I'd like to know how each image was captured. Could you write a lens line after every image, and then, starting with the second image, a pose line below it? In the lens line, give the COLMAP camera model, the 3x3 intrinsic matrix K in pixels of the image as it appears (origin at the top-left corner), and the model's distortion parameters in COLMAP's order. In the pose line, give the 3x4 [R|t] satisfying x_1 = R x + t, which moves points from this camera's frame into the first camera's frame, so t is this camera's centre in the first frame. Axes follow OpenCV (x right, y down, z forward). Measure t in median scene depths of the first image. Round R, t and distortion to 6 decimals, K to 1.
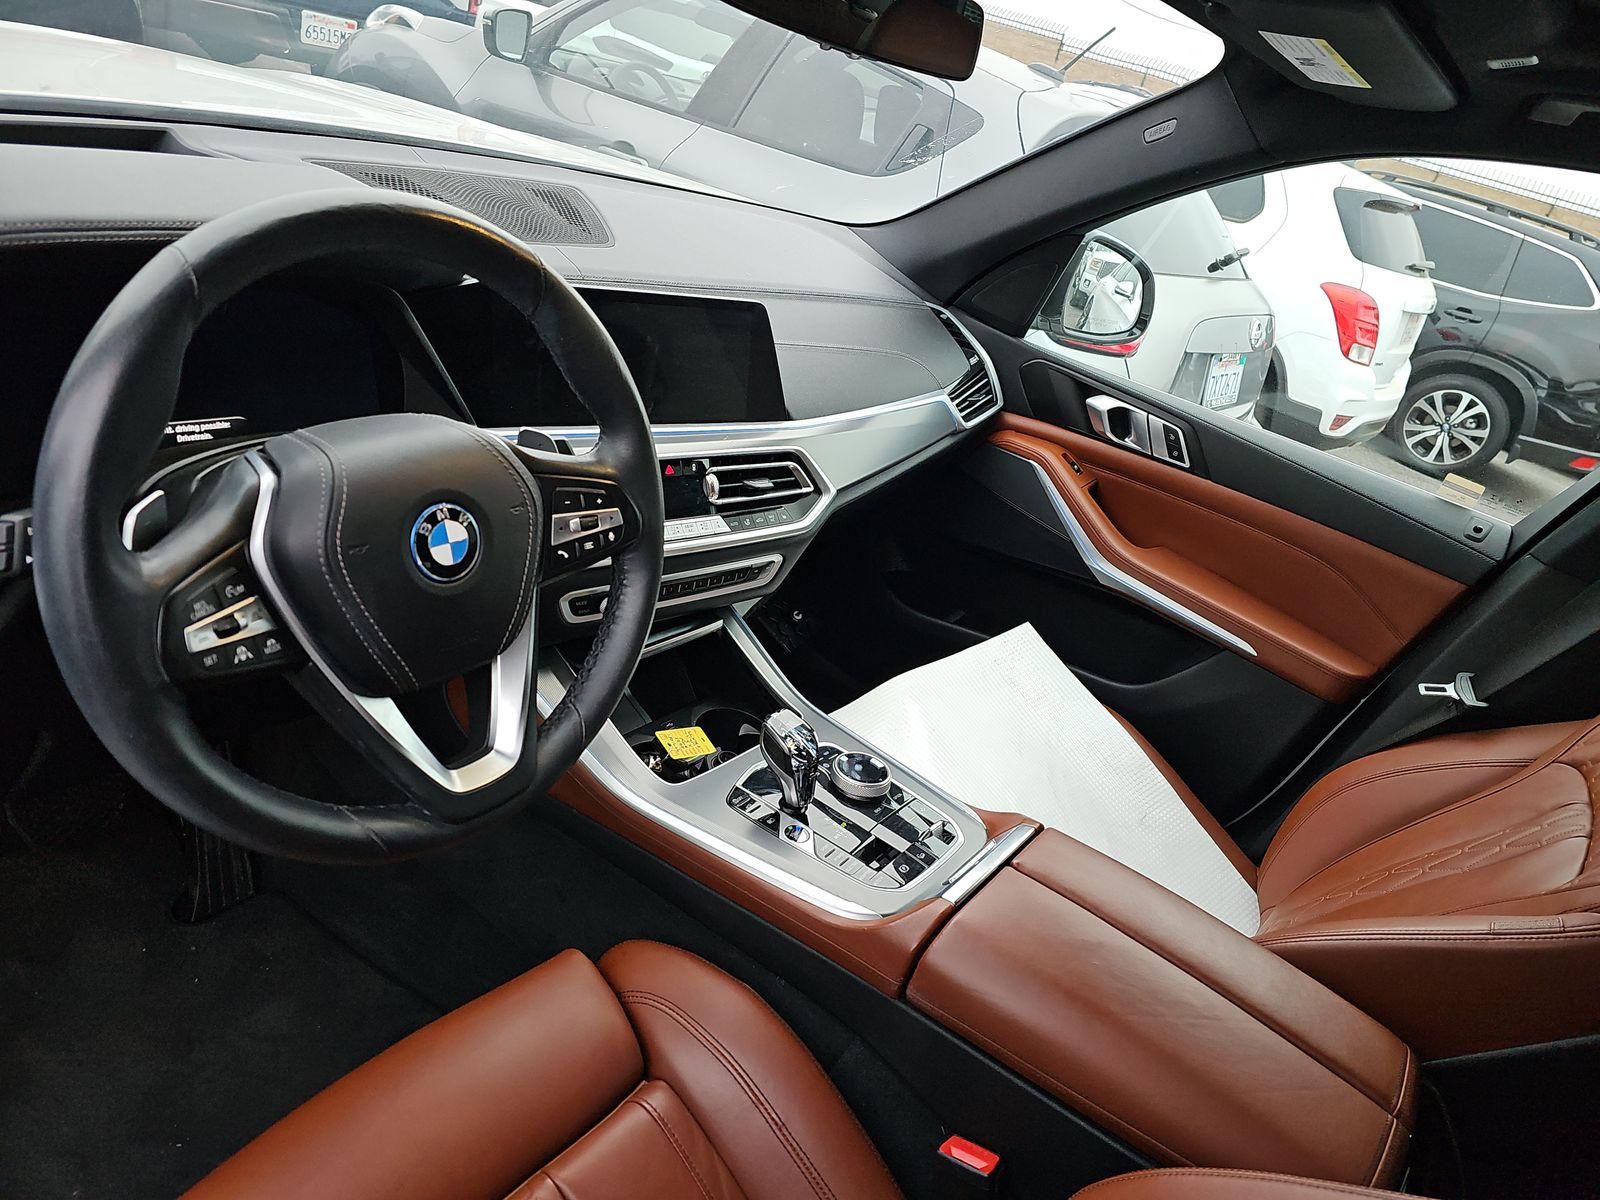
lens RADIAL K [[1058.8, 0, 800.0], [0, 1058.8, 600.0], [0, 0, 1]] dist [0.004583, -0.000707]
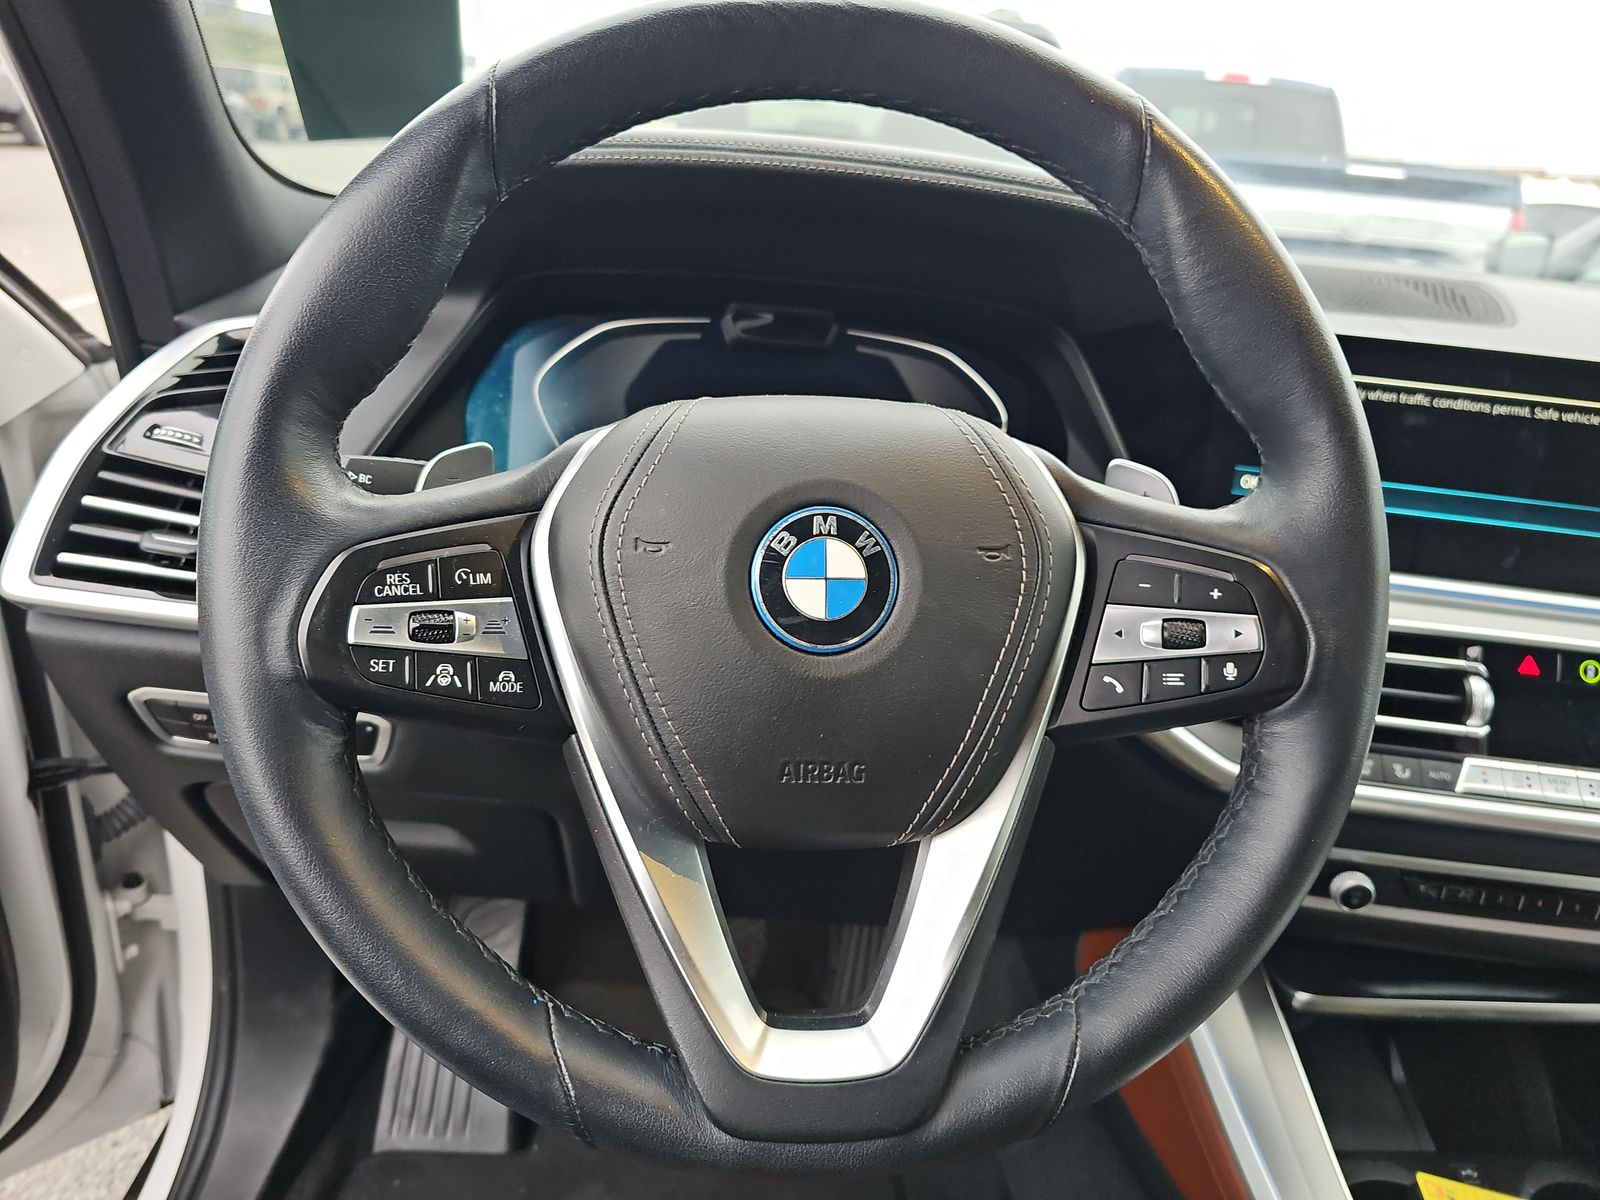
lens RADIAL K [[1058.8, 0, 800.0], [0, 1058.8, 600.0], [0, 0, 1]] dist [0.004583, -0.000707]
pose [[0.643513, 0.063358, -0.762808, 0.067424], [-0.274283, 0.949476, -0.152526, 0.040651], [0.714604, 0.307378, 0.628379, 0.655730]]
